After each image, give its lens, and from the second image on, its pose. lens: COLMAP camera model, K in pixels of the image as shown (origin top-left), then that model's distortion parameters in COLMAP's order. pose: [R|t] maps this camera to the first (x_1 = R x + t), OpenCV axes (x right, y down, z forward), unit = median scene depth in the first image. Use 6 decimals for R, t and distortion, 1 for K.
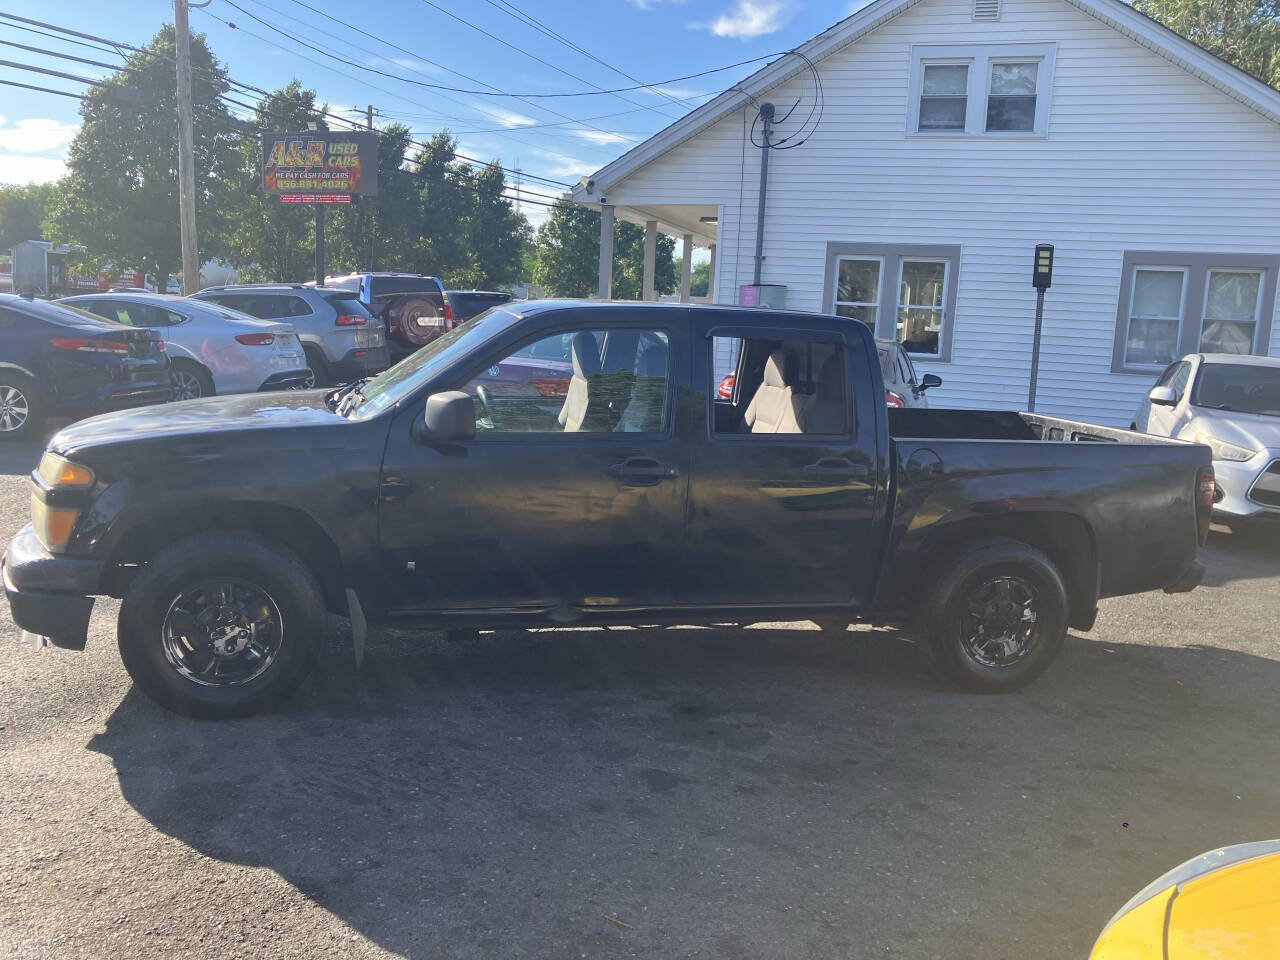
lens RADIAL K [[1045.2, 0, 666.0], [0, 1045.2, 469.8], [0, 0, 1]] dist [0.019548, -0.005760]
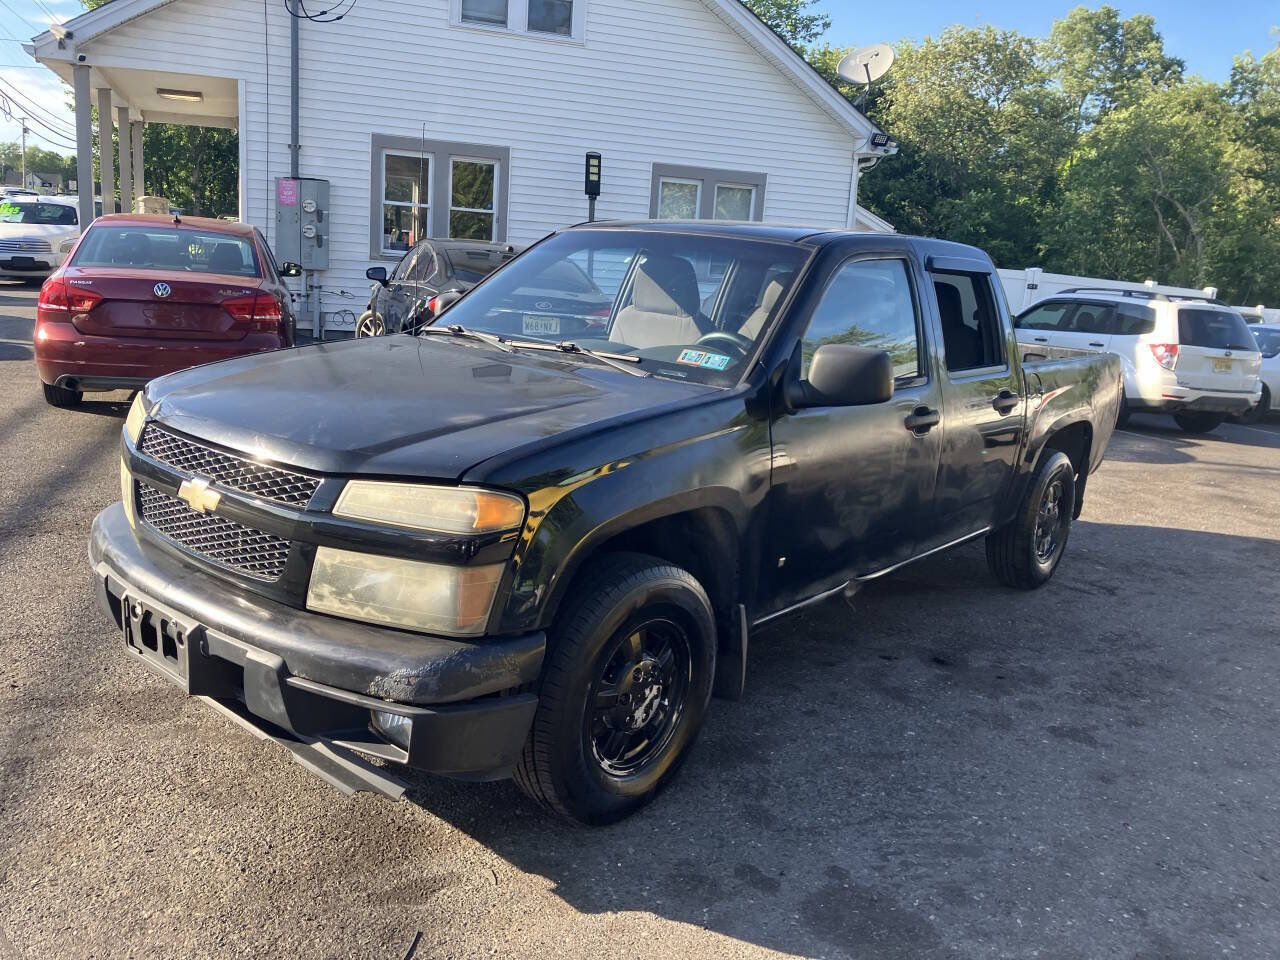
lens RADIAL K [[1045.2, 0, 635.1], [0, 1045.2, 460.6], [0, 0, 1]] dist [0.019548, -0.005760]
pose [[0.811462, -0.112114, 0.573550, -0.395010], [0.059756, 0.992199, 0.109405, -0.040840], [-0.581342, -0.054505, 0.811832, 0.207029]]
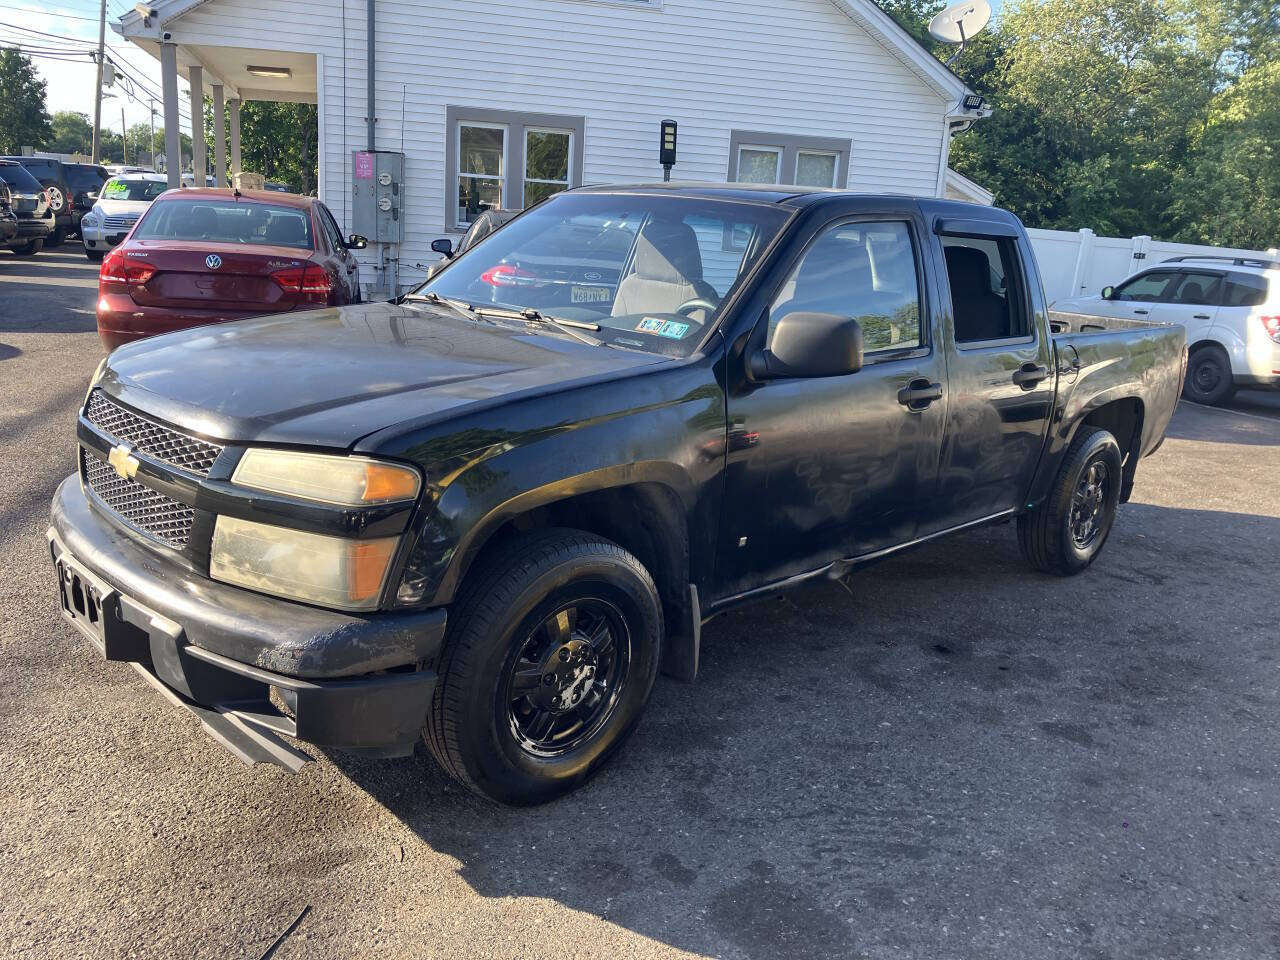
lens RADIAL K [[1045.2, 0, 633.5], [0, 1045.2, 471.6], [0, 0, 1]] dist [0.019548, -0.005760]
pose [[0.866773, -0.118831, 0.484339, -0.340339], [0.058565, 0.988731, 0.137774, -0.035167], [-0.495253, -0.091054, 0.863964, 0.189457]]
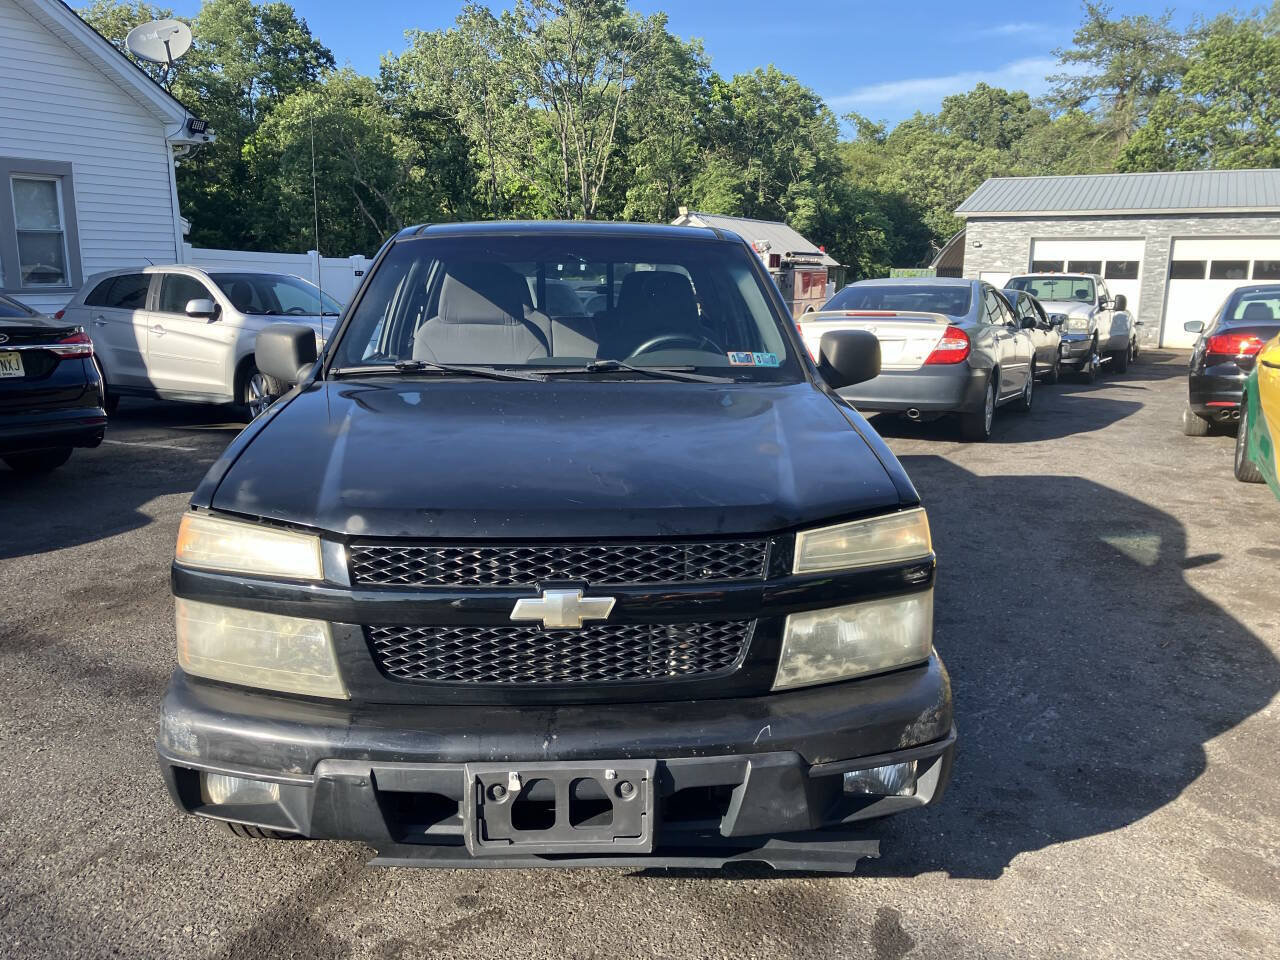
lens RADIAL K [[1045.2, 0, 645.1], [0, 1045.2, 474.3], [0, 0, 1]] dist [0.019548, -0.005760]
pose [[0.195992, -0.241092, 0.950506, -0.542298], [0.153016, 0.964951, 0.213205, -0.082753], [-0.968594, 0.103656, 0.226013, 0.470641]]
